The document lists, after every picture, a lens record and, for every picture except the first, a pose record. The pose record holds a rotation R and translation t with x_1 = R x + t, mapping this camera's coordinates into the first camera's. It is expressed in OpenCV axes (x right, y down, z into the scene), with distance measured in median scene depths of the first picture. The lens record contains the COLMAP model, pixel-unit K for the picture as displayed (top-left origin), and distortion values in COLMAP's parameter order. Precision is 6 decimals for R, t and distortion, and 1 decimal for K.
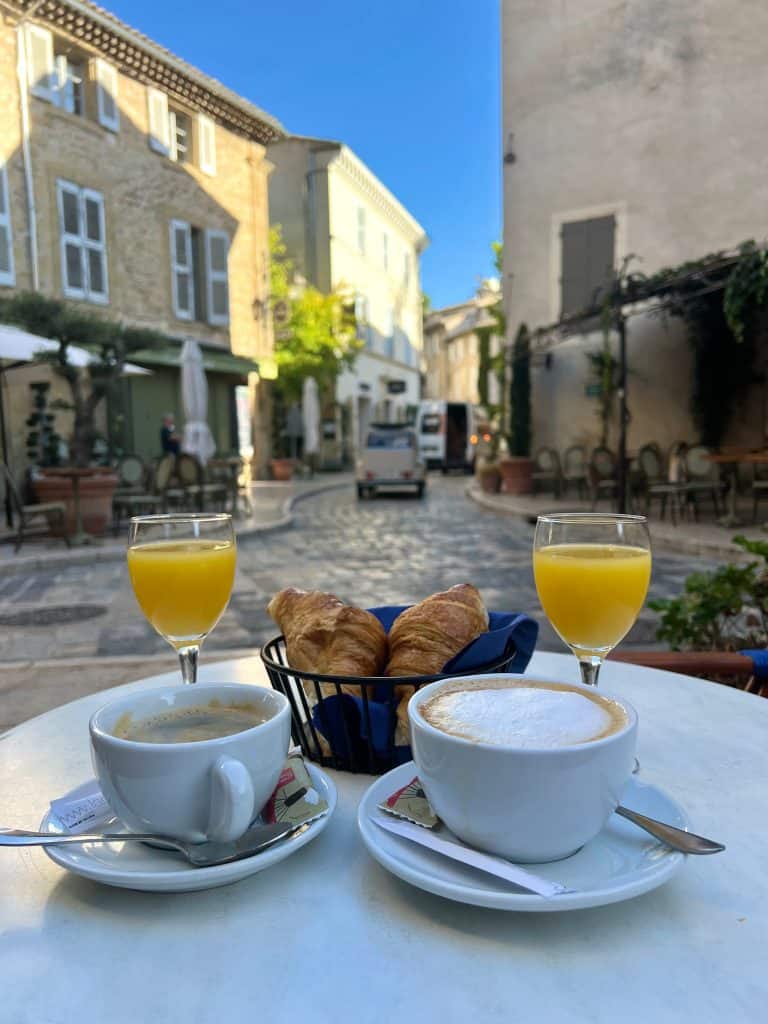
lens RADIAL K [[724.9, 0, 384.0], [0, 724.9, 512.0], [0, 0, 1]] dist [-0.000863, -0.006680]
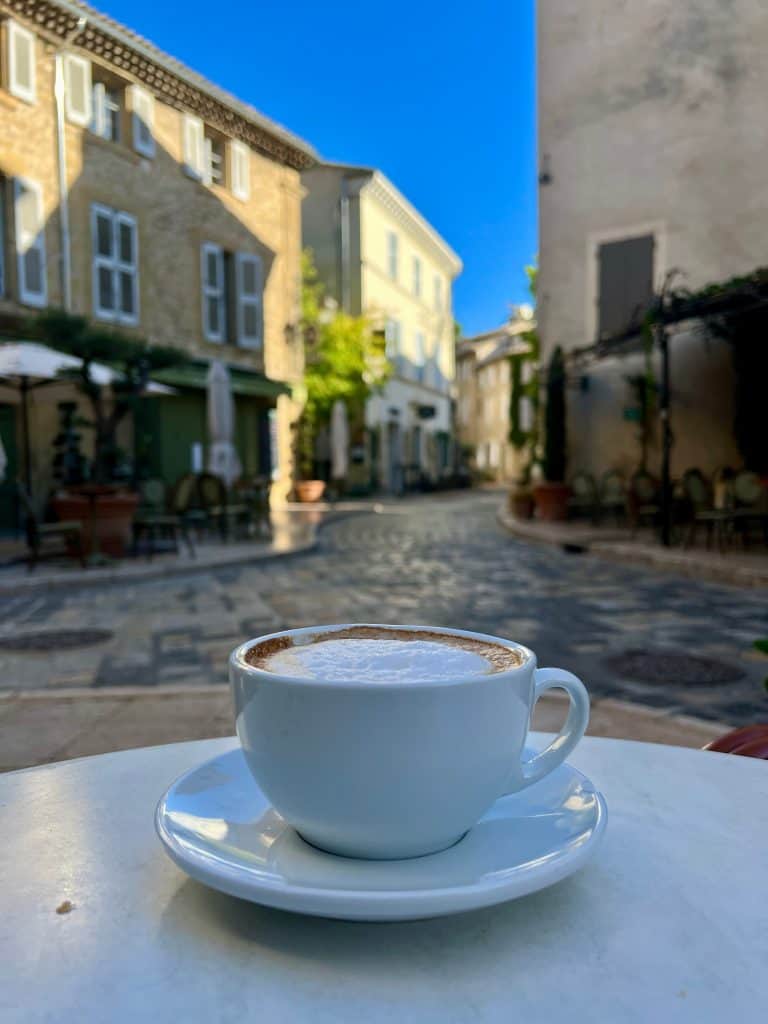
lens RADIAL K [[646.8, 0, 386.0], [0, 646.8, 528.4], [0, 0, 1]] dist [0.002364, -0.004747]
pose [[0.998961, 0.011904, -0.043985, 0.002716], [-0.013139, 0.999524, -0.027906, 0.012387], [0.043632, 0.028455, 0.998642, 0.131713]]
